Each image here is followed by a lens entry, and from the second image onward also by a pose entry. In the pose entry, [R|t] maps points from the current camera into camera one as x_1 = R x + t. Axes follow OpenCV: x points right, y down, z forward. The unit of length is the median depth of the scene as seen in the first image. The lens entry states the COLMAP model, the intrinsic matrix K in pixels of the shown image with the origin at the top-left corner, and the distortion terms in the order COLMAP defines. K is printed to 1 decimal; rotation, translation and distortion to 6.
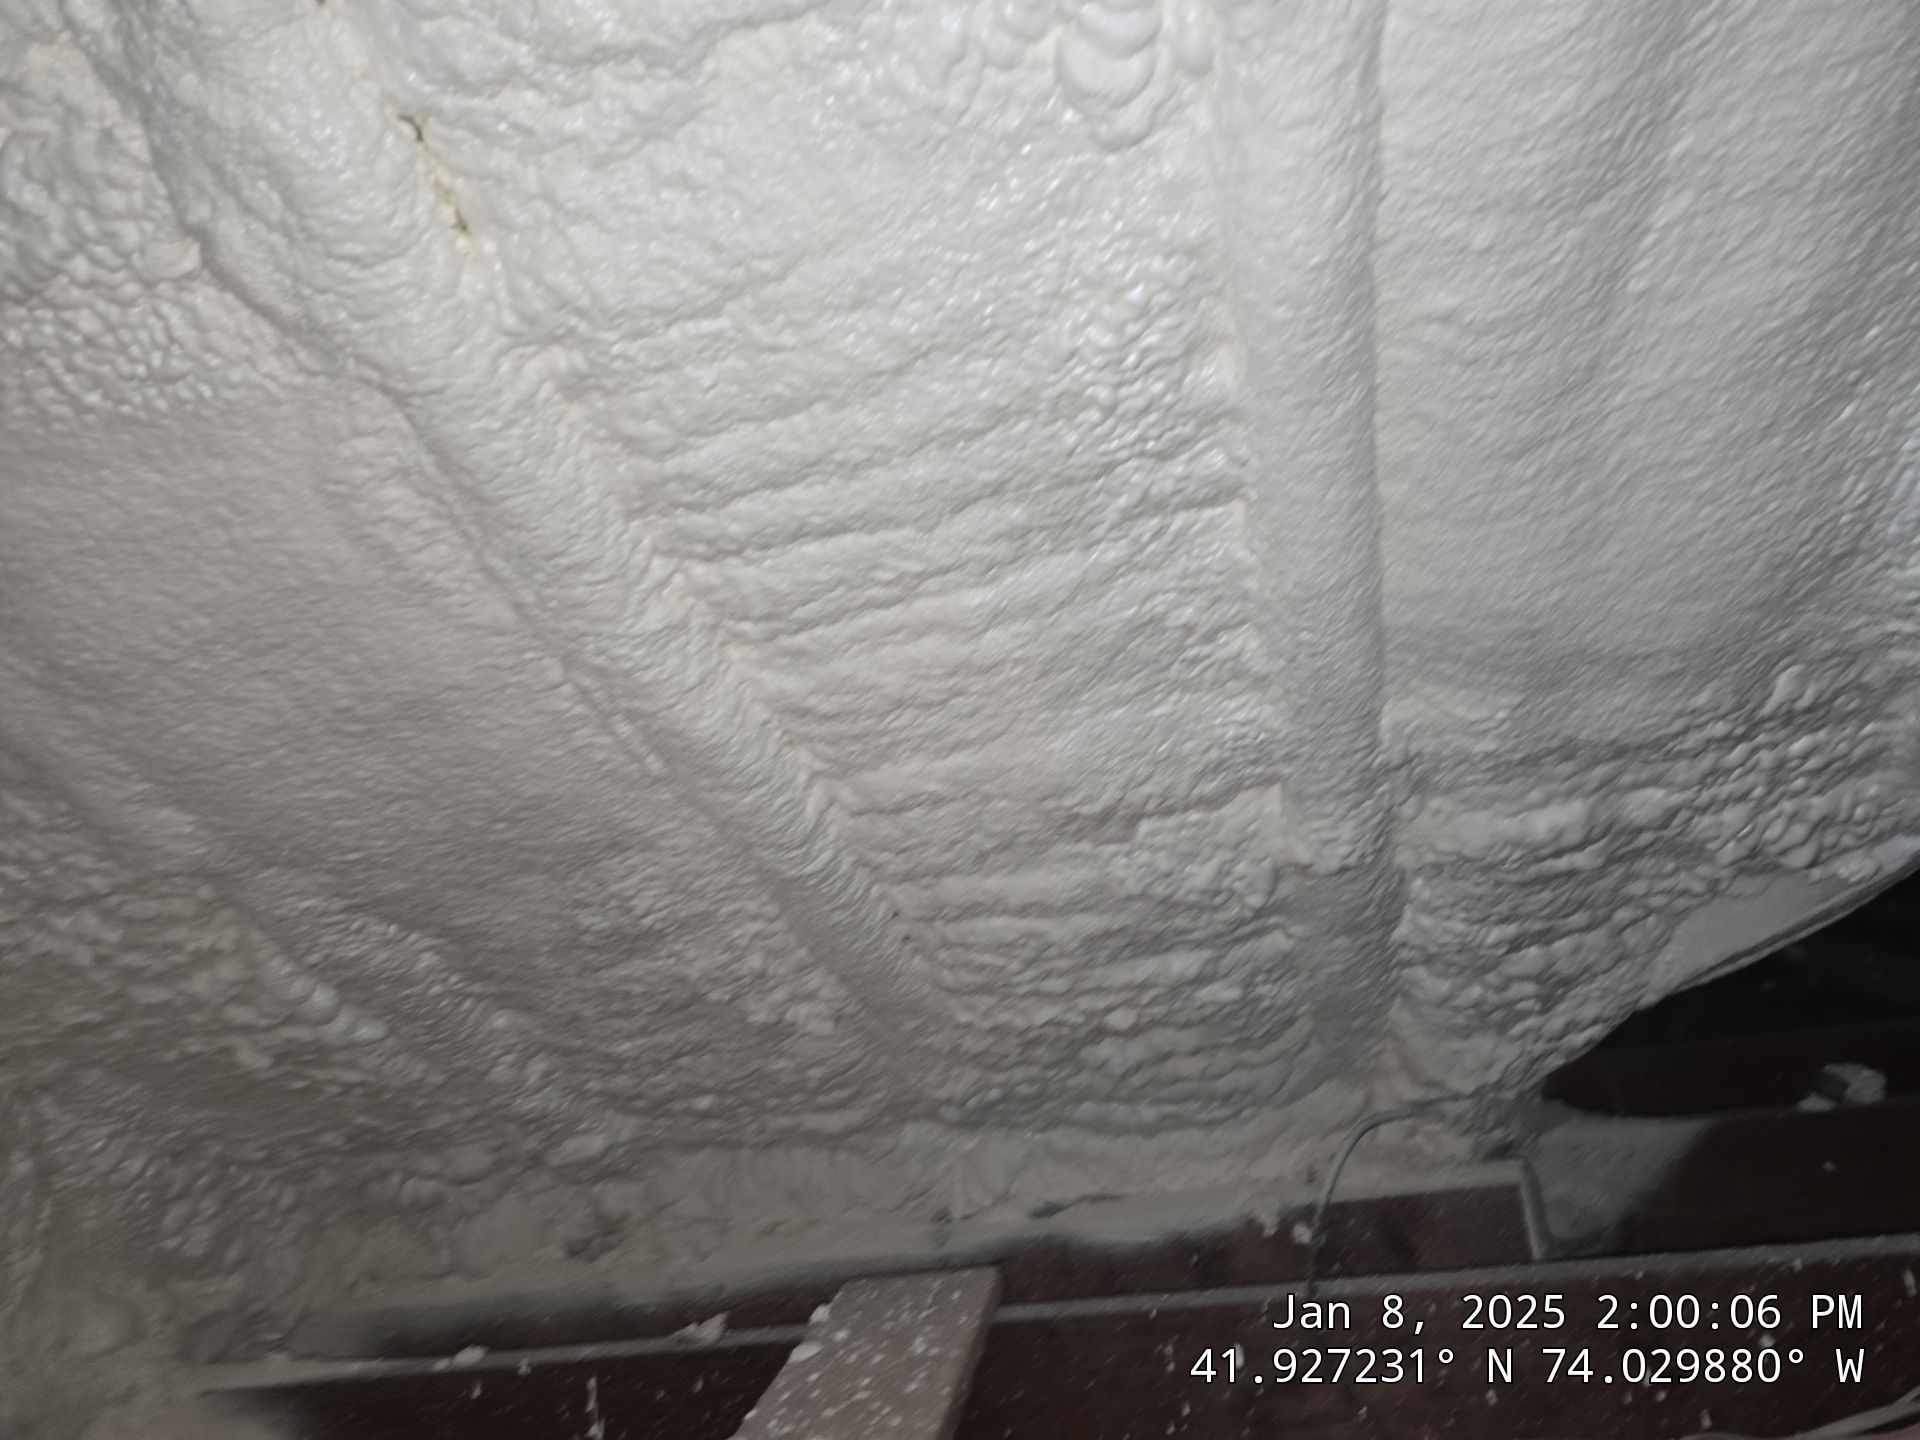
lens RADIAL K [[1272.4, 0, 976.0], [0, 1272.4, 723.3], [0, 0, 1]] dist [0.068722, -0.071753]
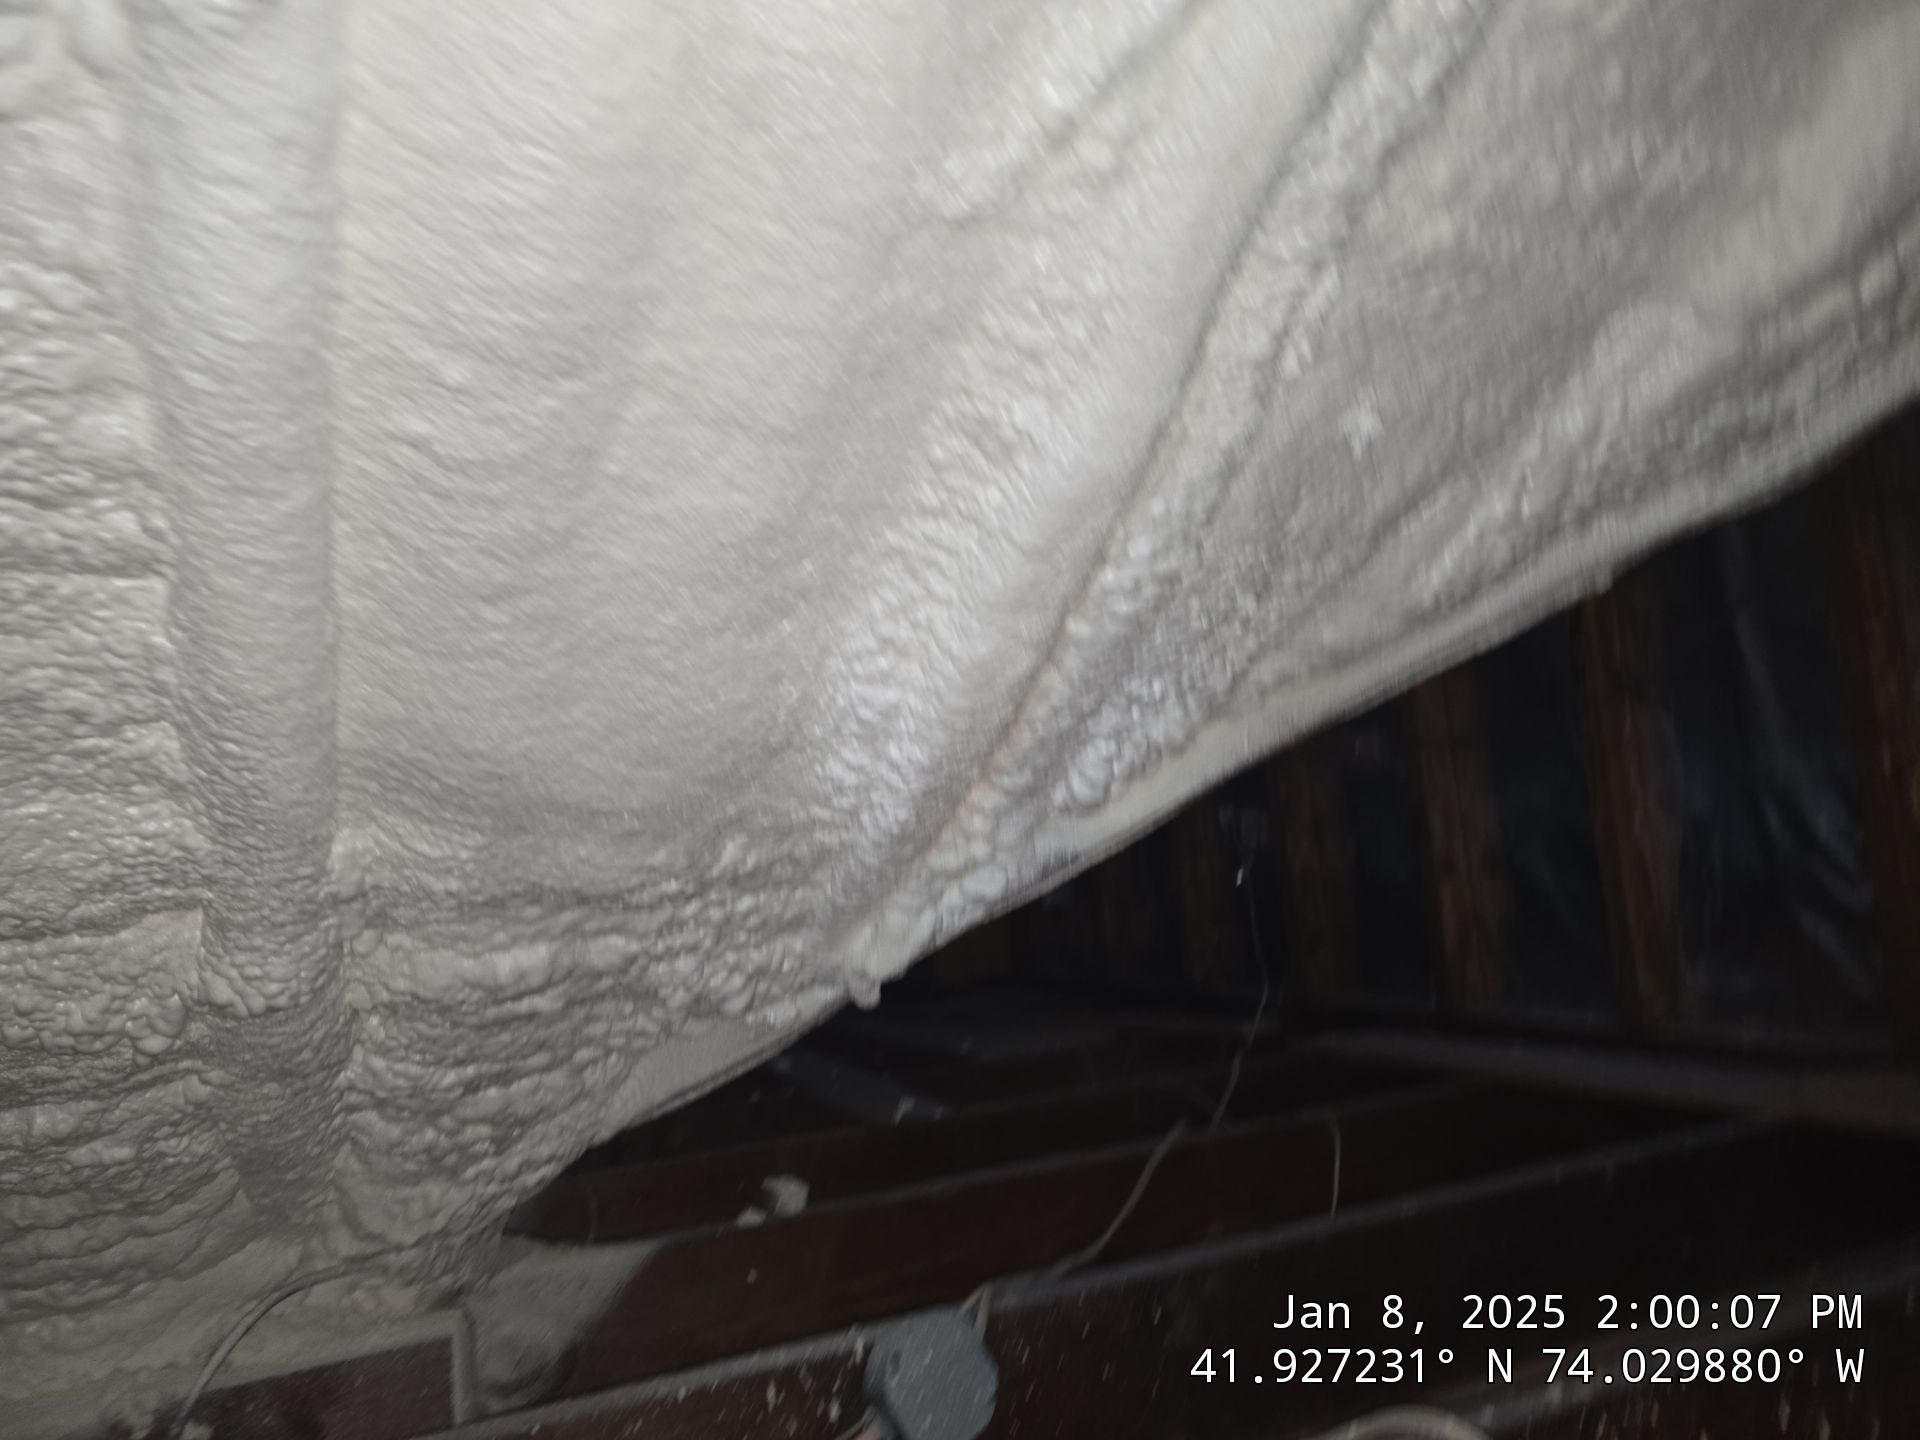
lens RADIAL K [[1272.4, 0, 976.0], [0, 1272.4, 723.3], [0, 0, 1]] dist [0.068722, -0.071753]
pose [[0.781835, 0.156876, 0.603426, 0.095032], [-0.114323, 0.987490, -0.108599, -0.036418], [-0.612914, 0.015921, 0.789989, 0.005510]]
